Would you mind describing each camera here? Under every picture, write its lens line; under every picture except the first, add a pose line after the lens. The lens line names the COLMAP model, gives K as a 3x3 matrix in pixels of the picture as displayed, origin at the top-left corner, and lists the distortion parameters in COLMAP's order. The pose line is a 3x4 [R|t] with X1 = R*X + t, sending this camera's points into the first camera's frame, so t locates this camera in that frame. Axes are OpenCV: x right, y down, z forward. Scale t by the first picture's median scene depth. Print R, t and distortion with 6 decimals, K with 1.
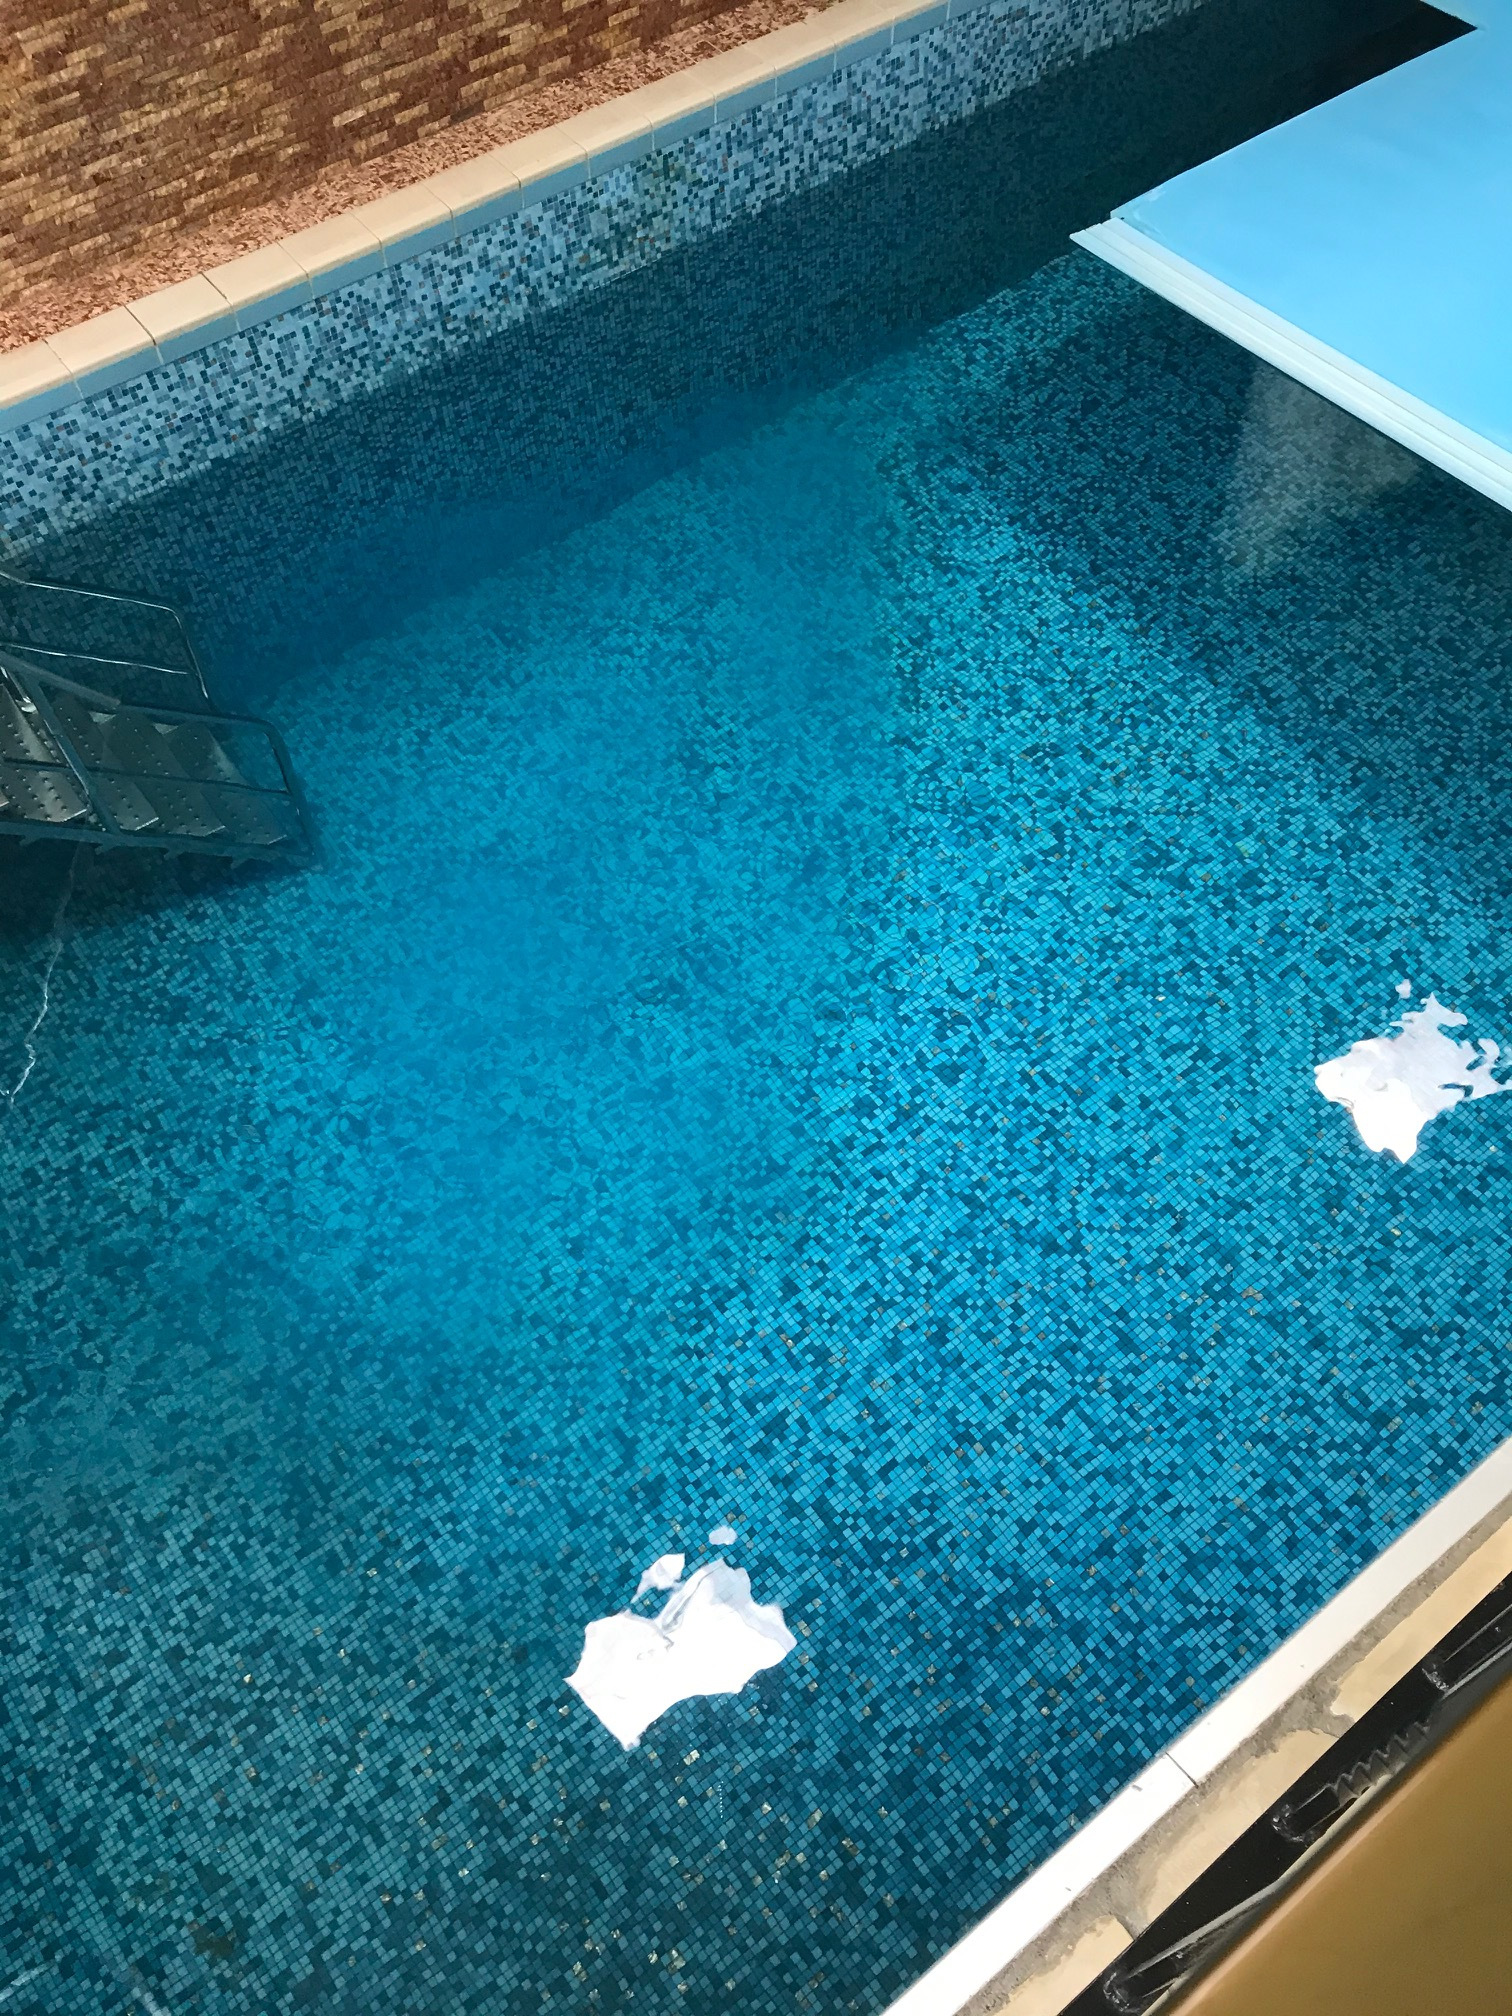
lens RADIAL K [[1682.3, 0, 745.2], [0, 1682.3, 996.2], [0, 0, 1]] dist [0.022875, -0.006930]
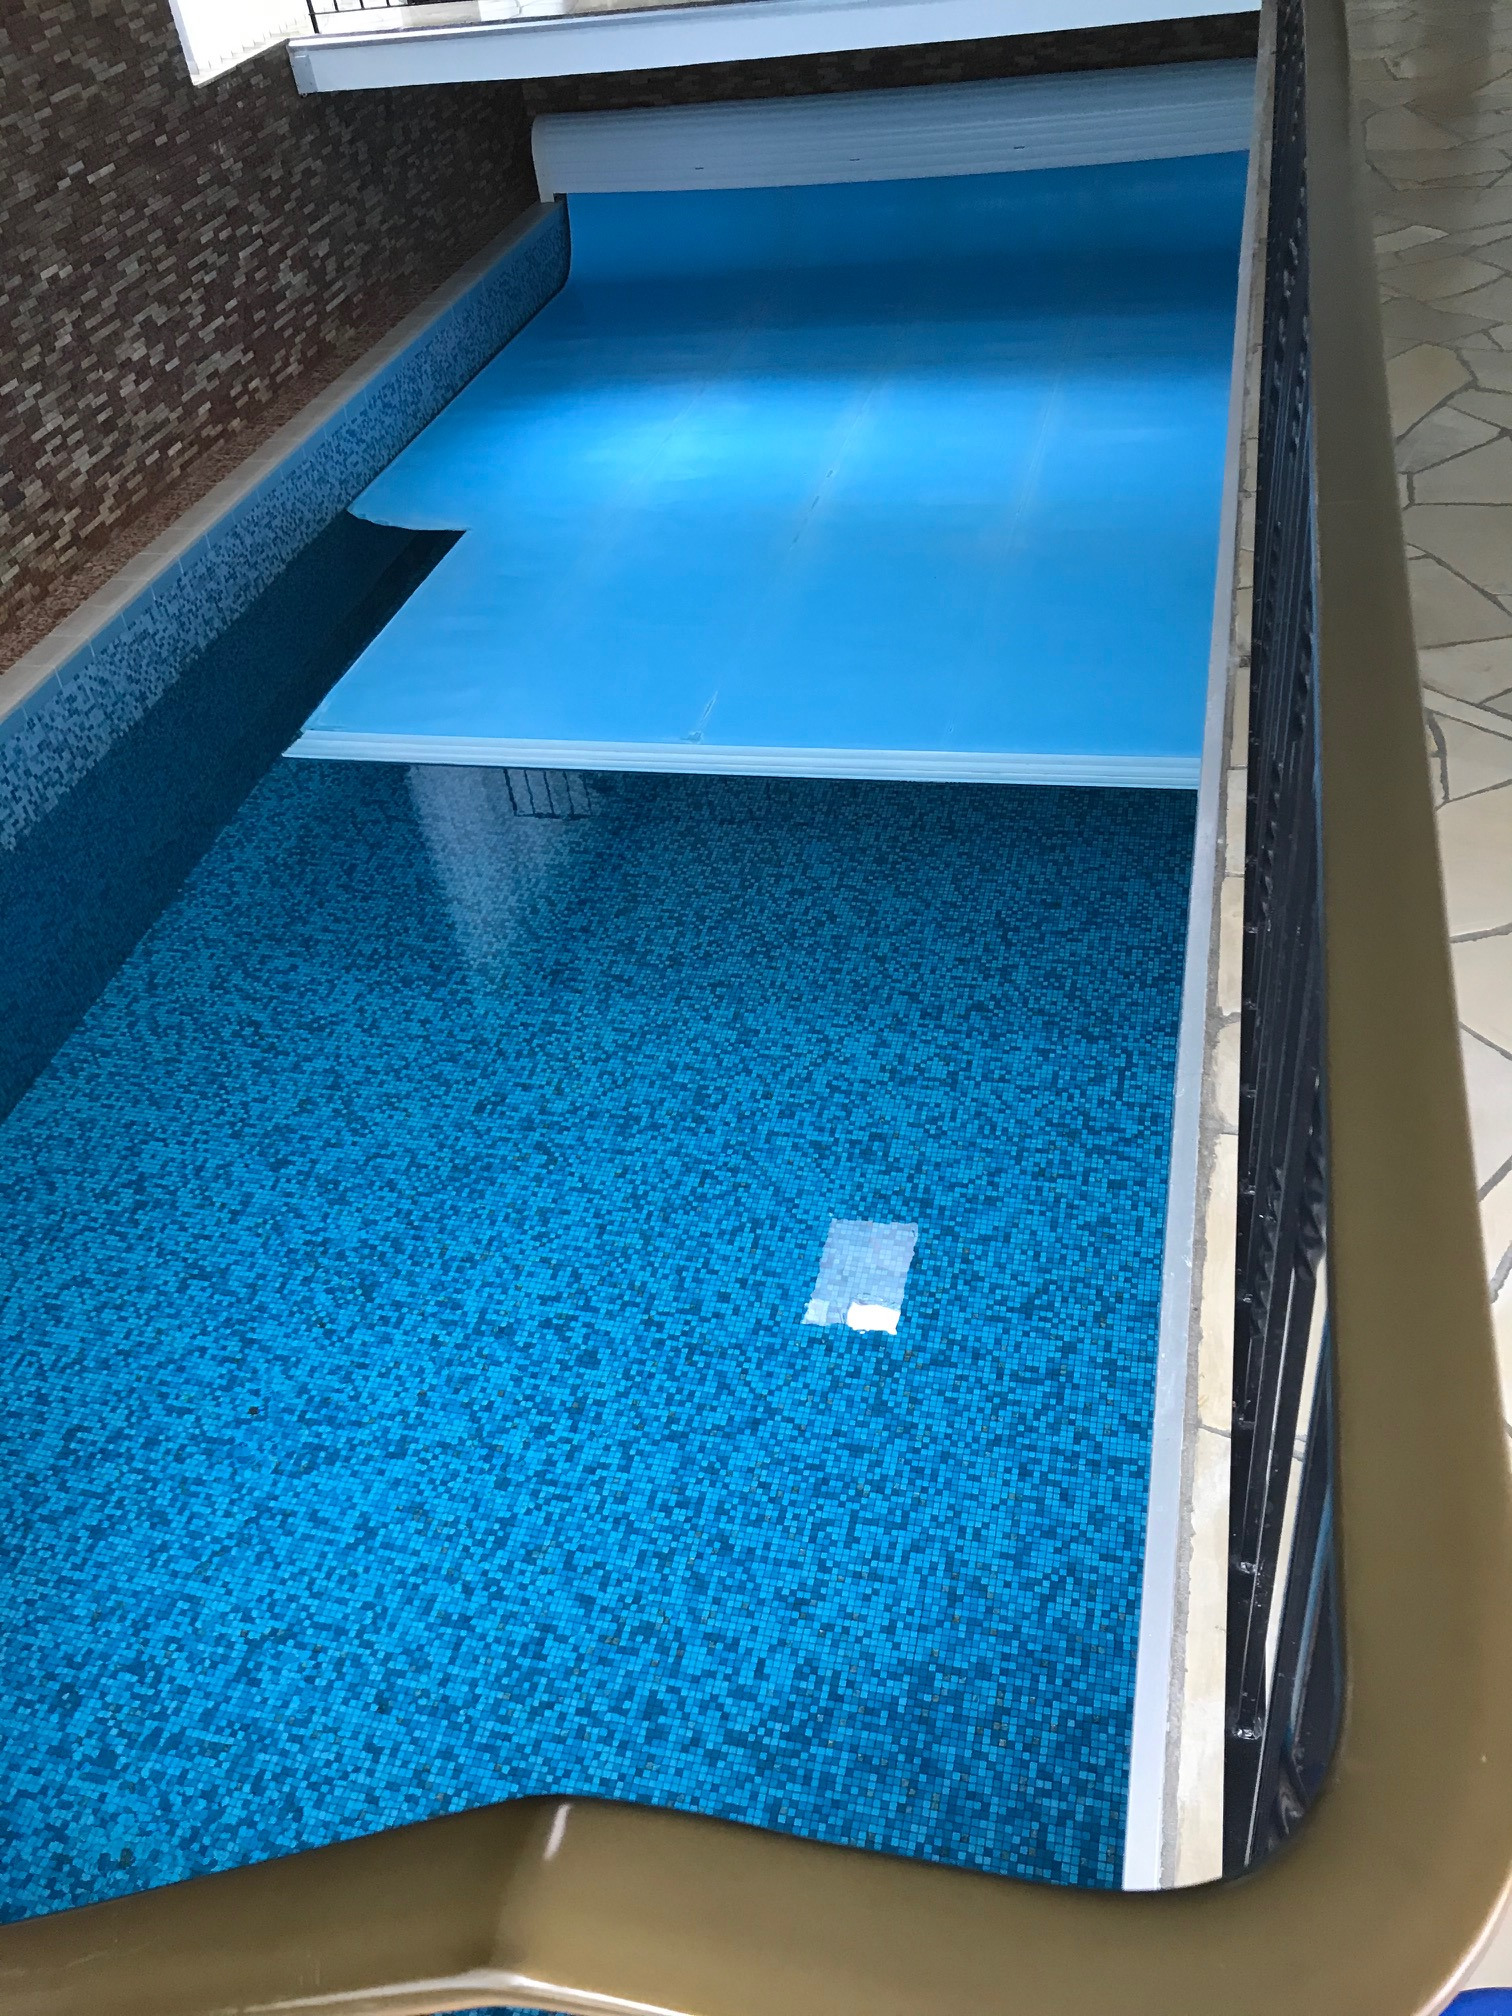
lens RADIAL K [[1682.3, 0, 731.7], [0, 1682.3, 988.8], [0, 0, 1]] dist [0.022875, -0.006930]
pose [[0.775762, -0.441764, 0.450596, -0.193527], [0.568978, 0.798469, -0.196754, 0.120704], [-0.272868, 0.409013, 0.870776, -0.083905]]
